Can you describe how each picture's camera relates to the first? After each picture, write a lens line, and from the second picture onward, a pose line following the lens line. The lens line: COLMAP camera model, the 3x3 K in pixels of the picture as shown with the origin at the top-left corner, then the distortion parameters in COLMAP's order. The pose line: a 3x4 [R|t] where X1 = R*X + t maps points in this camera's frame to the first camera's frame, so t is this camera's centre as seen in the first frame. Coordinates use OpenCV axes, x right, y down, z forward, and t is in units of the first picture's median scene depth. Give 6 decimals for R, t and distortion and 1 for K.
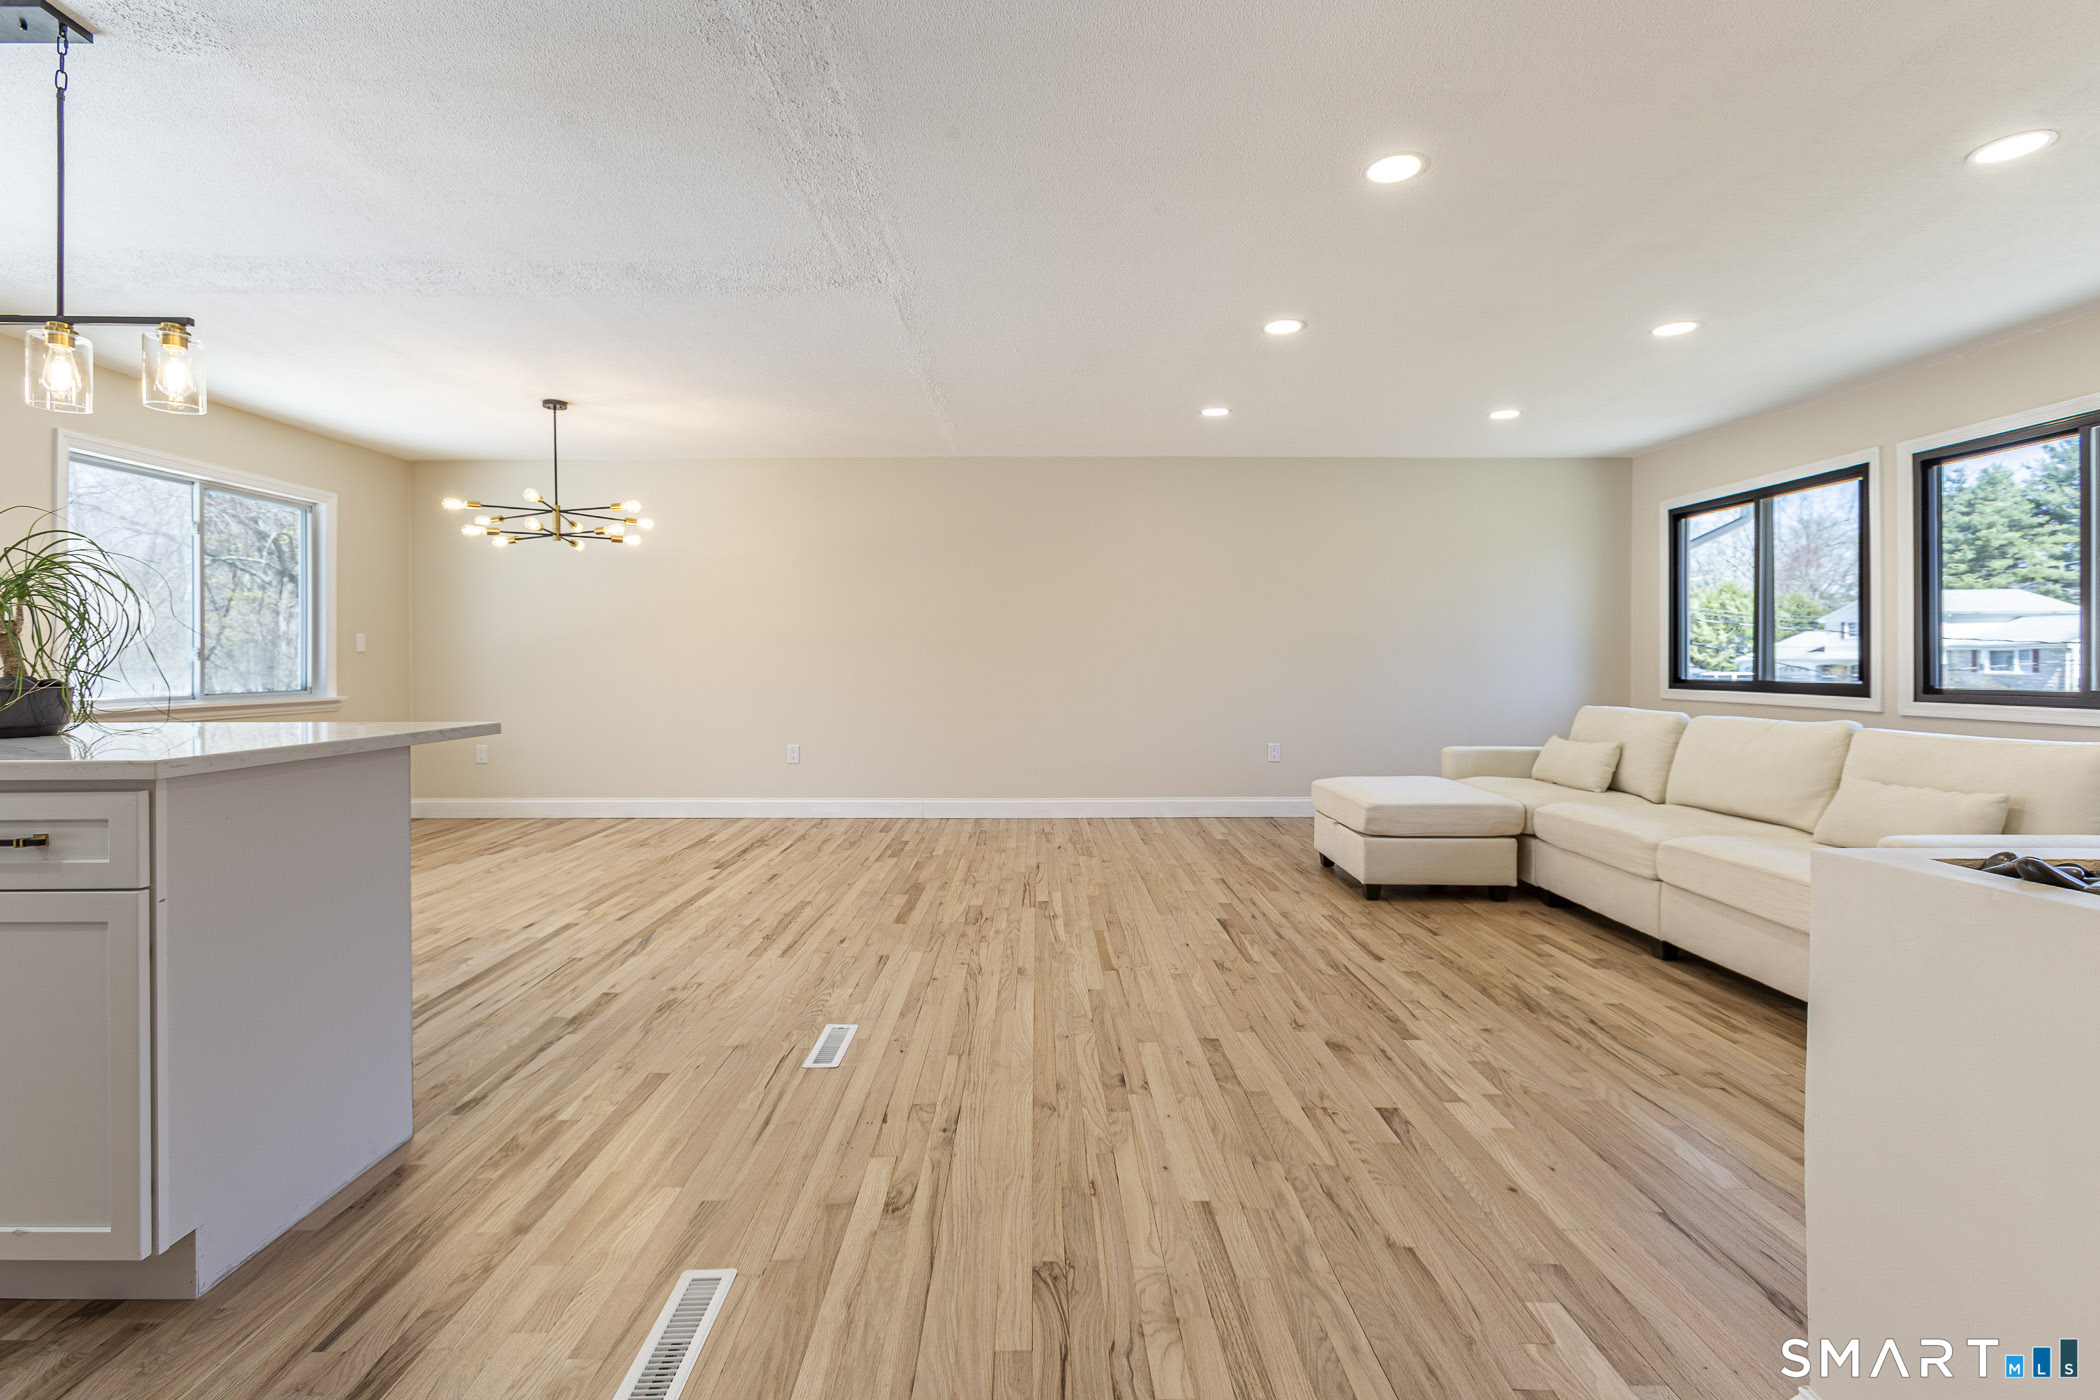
lens RADIAL K [[966.6, 0, 1050.7], [0, 966.6, 667.5], [0, 0, 1]] dist [-0.001307, 0.000274]
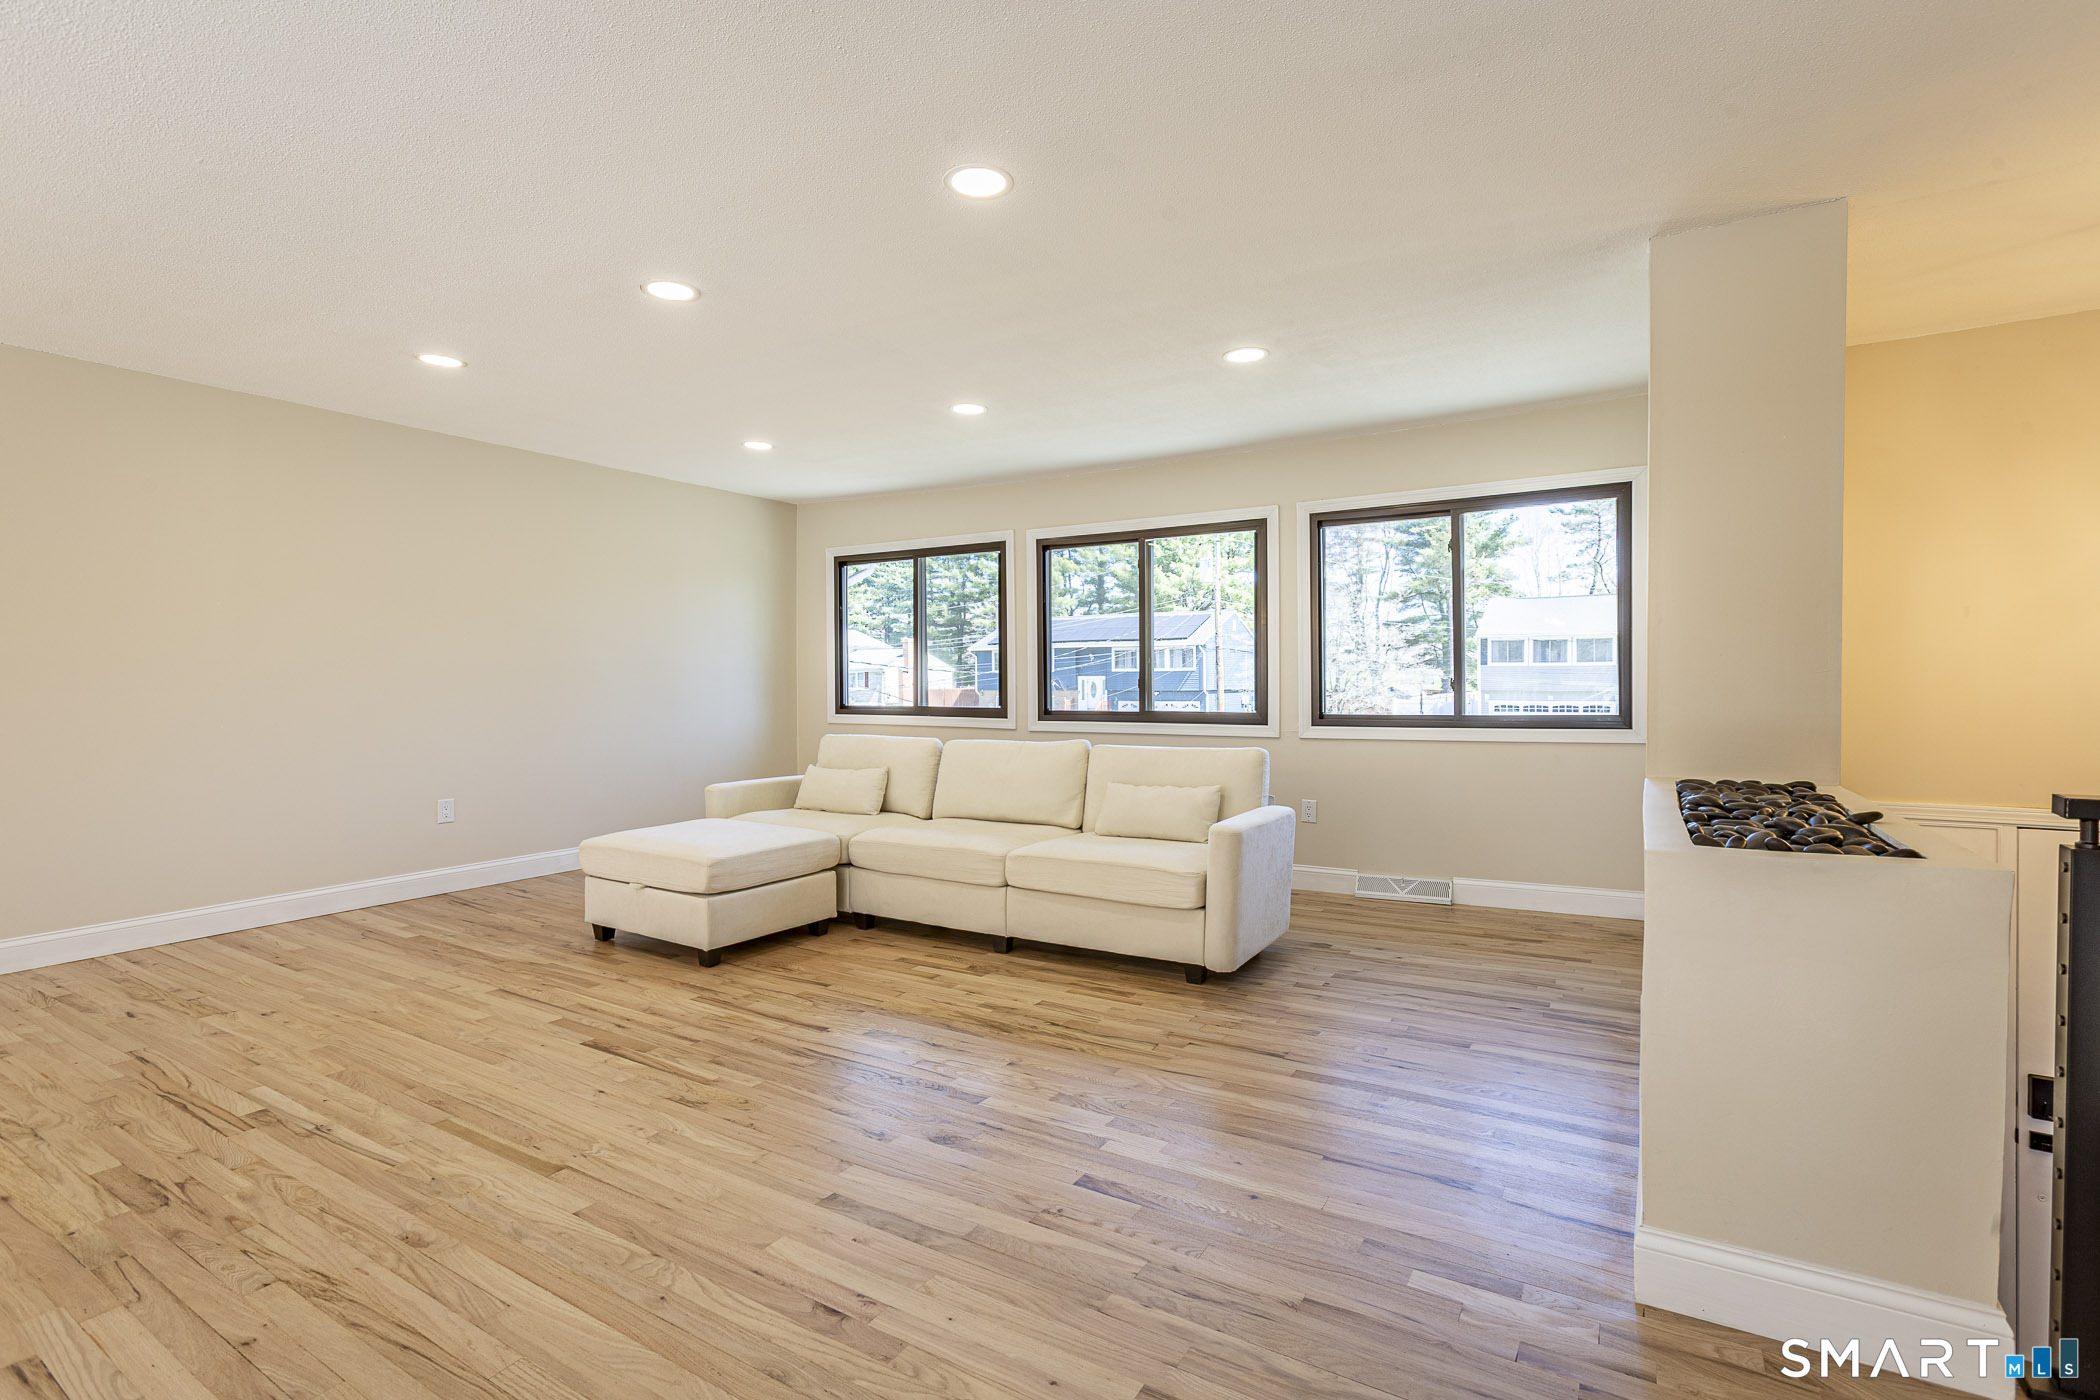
lens RADIAL K [[940.3, 0, 1072.1], [0, 940.3, 688.6], [0, 0, 1]] dist [0.001576, 0.000846]
pose [[0.525336, -0.006062, 0.850873, -0.326848], [0.006190, 0.999975, 0.003302, -0.021904], [-0.850872, 0.003532, 0.525361, 0.384643]]
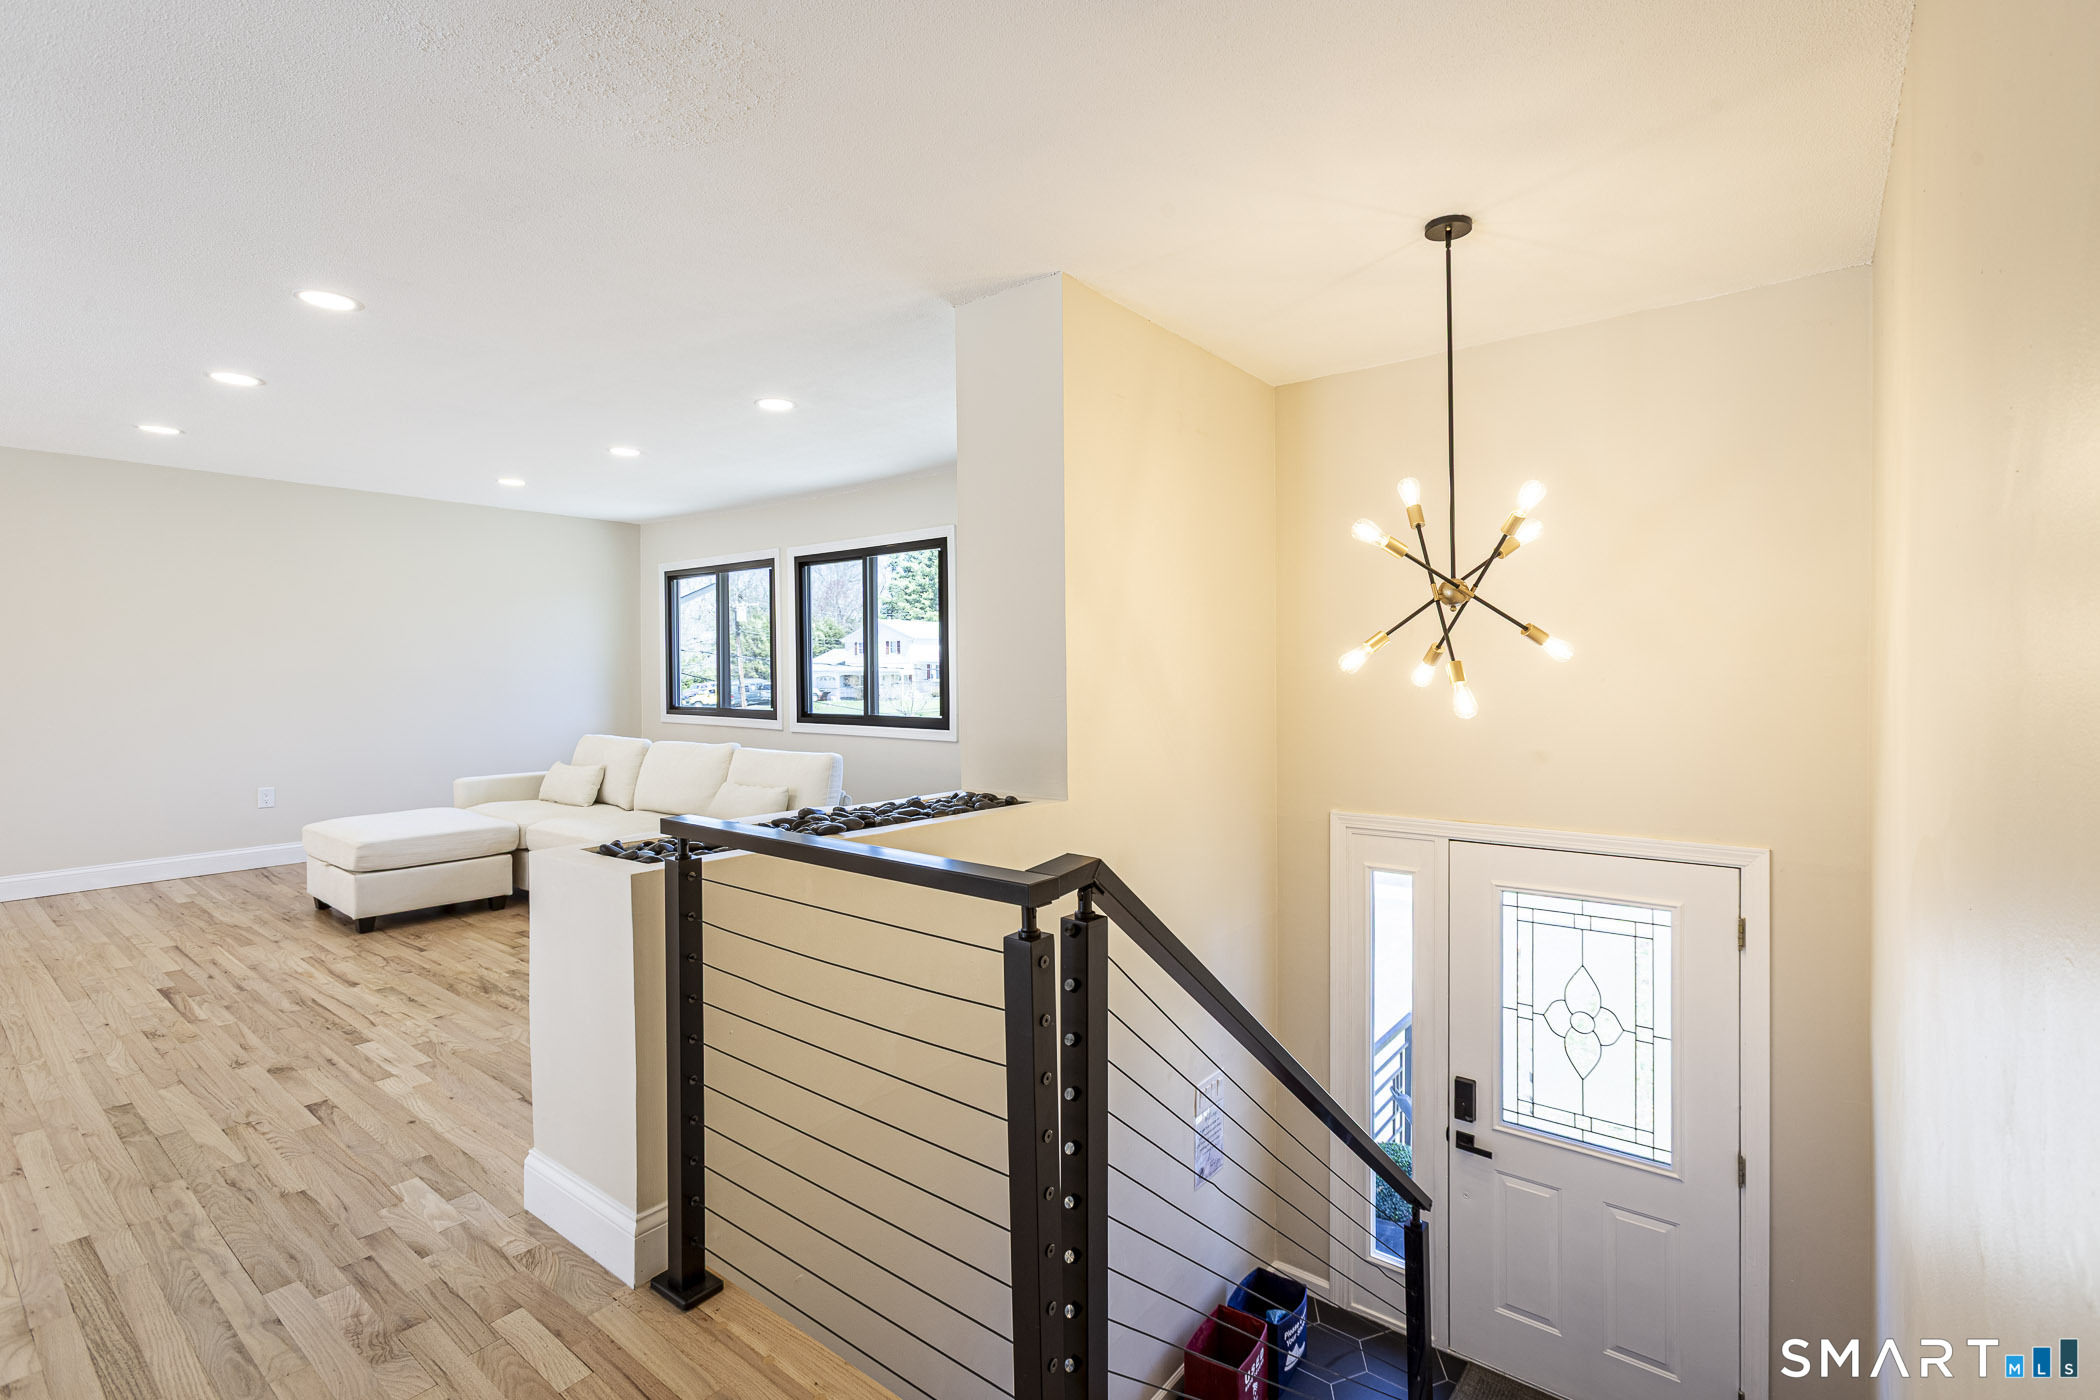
lens RADIAL K [[933.3, 0, 1050.0], [0, 933.3, 700.0], [0, 0, 1]] dist [0.010019, -0.000298]
pose [[0.630702, -0.024708, 0.775632, 0.020167], [0.006812, 0.999631, 0.026305, -0.052640], [-0.775995, -0.011307, 0.630637, -0.330081]]
